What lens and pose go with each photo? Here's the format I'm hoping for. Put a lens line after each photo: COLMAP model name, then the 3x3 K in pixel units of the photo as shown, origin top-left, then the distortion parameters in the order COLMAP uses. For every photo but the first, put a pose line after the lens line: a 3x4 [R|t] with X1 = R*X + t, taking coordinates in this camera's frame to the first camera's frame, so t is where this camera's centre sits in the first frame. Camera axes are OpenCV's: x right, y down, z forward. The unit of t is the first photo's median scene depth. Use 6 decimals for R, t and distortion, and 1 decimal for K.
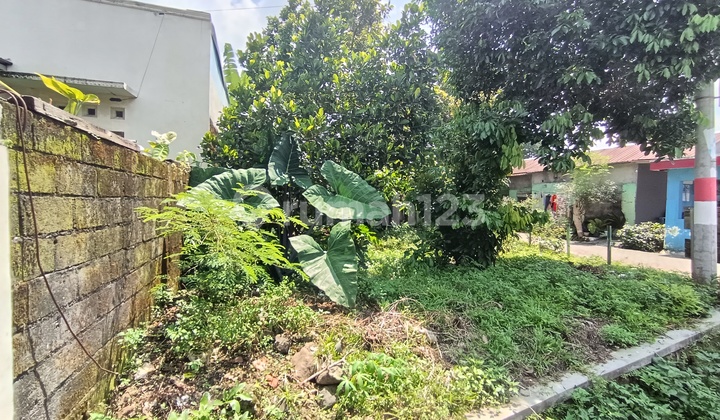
lens RADIAL K [[332.2, 0, 360.0], [0, 332.2, 210.0], [0, 0, 1]] dist [0.002056, -0.000675]
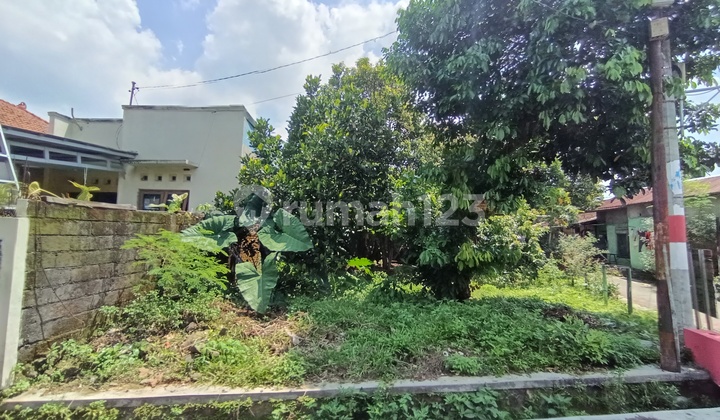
lens RADIAL K [[334.3, 0, 359.1], [0, 334.3, 205.6], [0, 0, 1]] dist [0.001869, 0.000707]
pose [[0.933691, -0.020327, -0.357502, 1.069188], [-0.020817, 0.993618, -0.110864, -0.018943], [0.357474, 0.110955, 0.927309, -0.258136]]
